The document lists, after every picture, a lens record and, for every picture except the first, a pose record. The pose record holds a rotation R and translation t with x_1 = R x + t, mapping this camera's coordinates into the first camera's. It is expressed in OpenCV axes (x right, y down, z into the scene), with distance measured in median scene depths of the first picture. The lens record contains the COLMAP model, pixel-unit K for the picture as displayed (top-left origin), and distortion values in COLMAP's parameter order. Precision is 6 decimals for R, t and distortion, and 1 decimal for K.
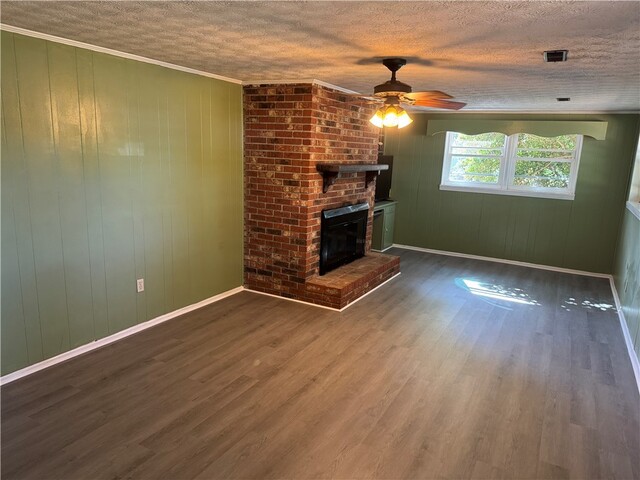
lens RADIAL K [[448.3, 0, 313.6], [0, 448.3, 241.5], [0, 0, 1]] dist [0.049458, -0.047425]
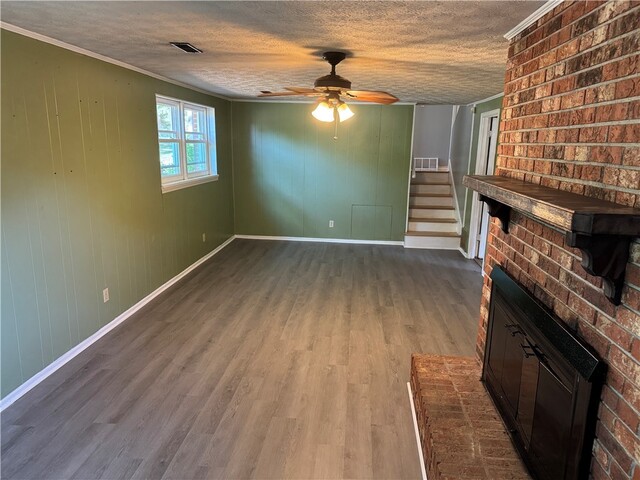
lens RADIAL K [[448.3, 0, 316.4], [0, 448.3, 240.3], [0, 0, 1]] dist [0.049458, -0.047425]
pose [[-0.910475, 0.020150, -0.413073, 0.600290], [-0.147852, 0.916942, 0.370617, -0.356822], [0.386232, 0.398511, -0.831874, 1.847515]]
